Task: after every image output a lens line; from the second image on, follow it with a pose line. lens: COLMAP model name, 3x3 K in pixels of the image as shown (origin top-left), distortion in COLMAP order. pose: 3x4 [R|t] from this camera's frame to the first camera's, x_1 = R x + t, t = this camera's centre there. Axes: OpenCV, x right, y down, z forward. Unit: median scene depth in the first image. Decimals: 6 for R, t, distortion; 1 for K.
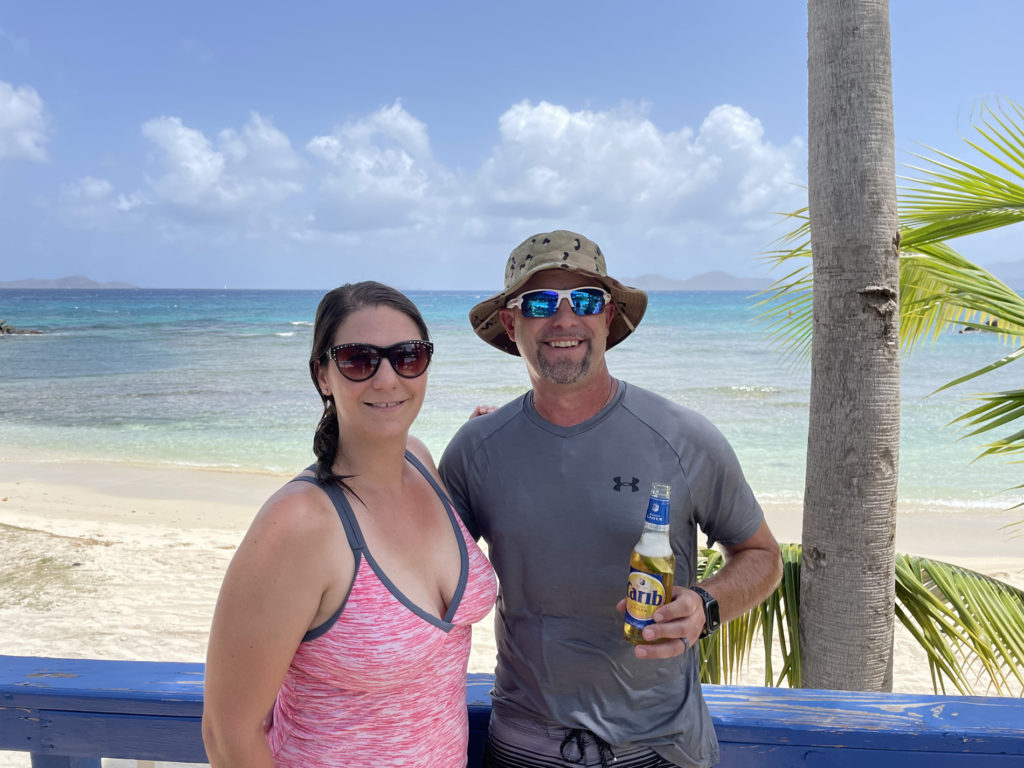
lens RADIAL K [[766.2, 0, 504.7], [0, 766.2, 378.6], [0, 0, 1]] dist [0.063427, -0.083728]
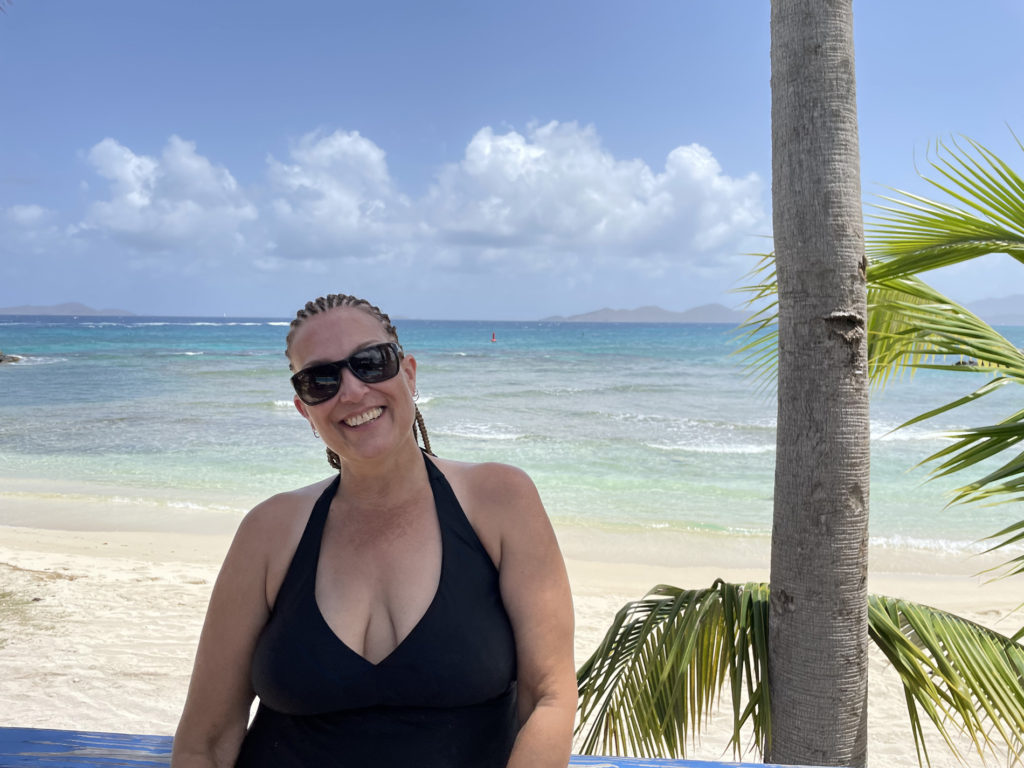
lens RADIAL K [[766.2, 0, 518.4], [0, 766.2, 370.7], [0, 0, 1]] dist [0.063427, -0.083728]
pose [[0.999763, 0.009066, 0.019795, 0.061617], [-0.008060, 0.998701, -0.050321, 0.003444], [-0.020225, 0.050150, 0.998537, 0.060976]]
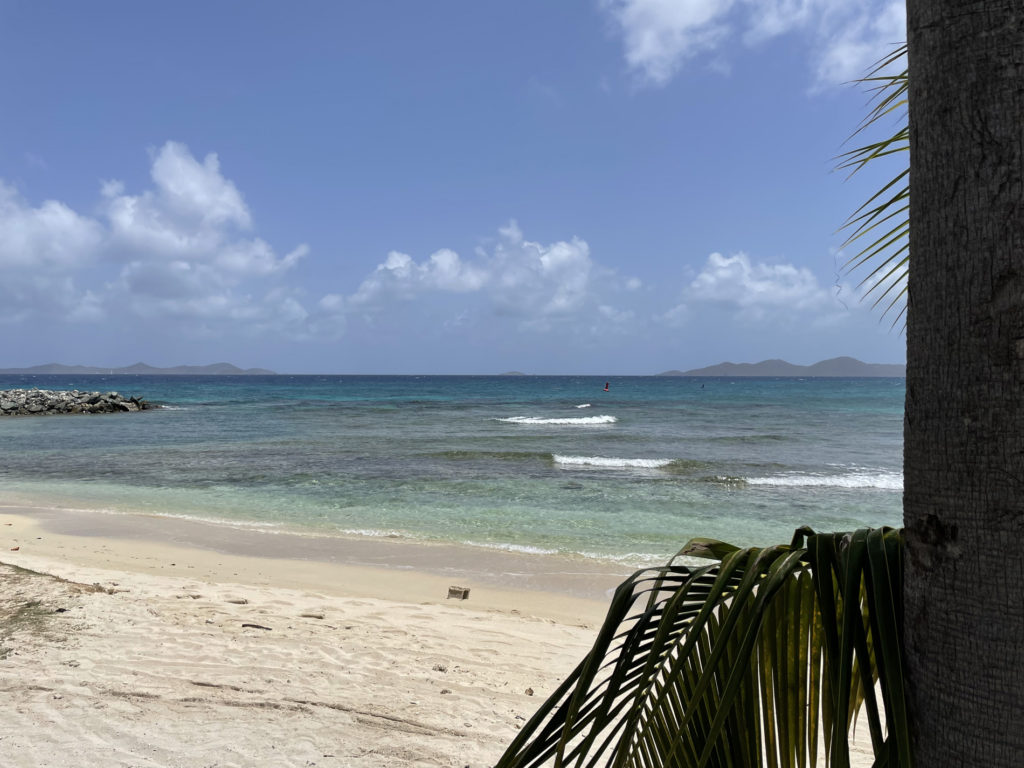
lens RADIAL K [[766.2, 0, 513.9], [0, 766.2, 370.6], [0, 0, 1]] dist [0.063427, -0.083728]
pose [[0.990038, 0.003030, -0.140765, 0.229702], [-0.020167, 0.992511, -0.120476, 0.197401], [0.139346, 0.122114, 0.982685, 0.528505]]
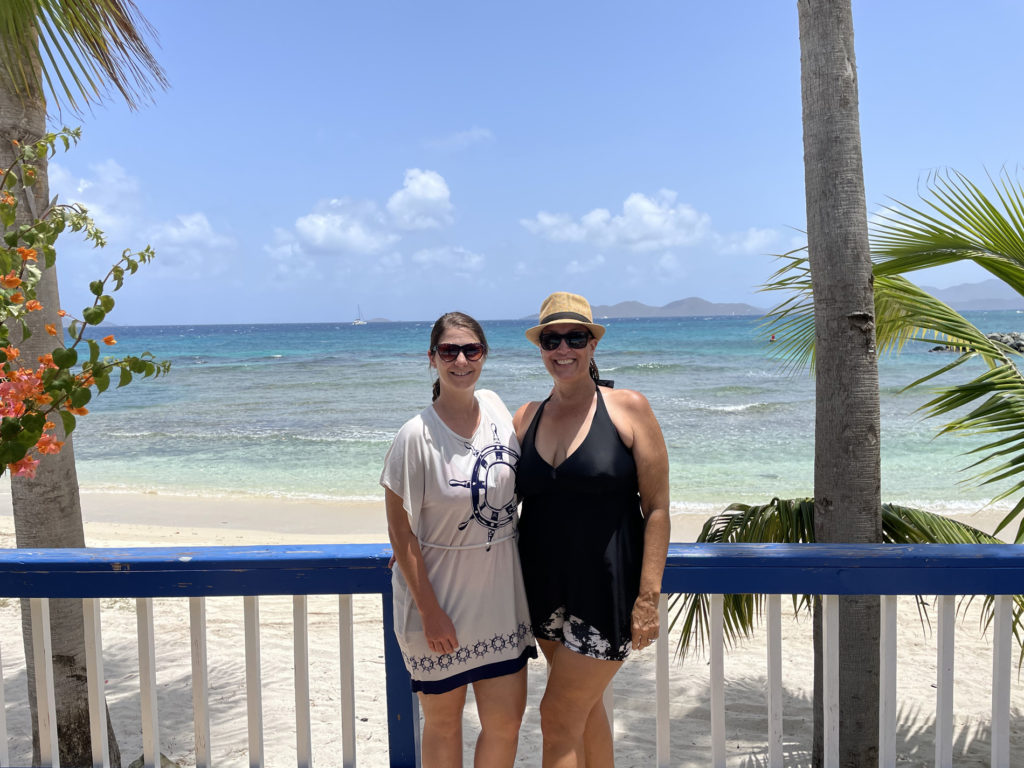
lens RADIAL K [[766.2, 0, 509.4], [0, 766.2, 368.4], [0, 0, 1]] dist [0.063427, -0.083728]
pose [[0.999302, -0.022433, 0.029875, -0.211115], [0.023914, 0.998455, -0.050163, 0.041480], [-0.028704, 0.050842, 0.998294, -0.404884]]
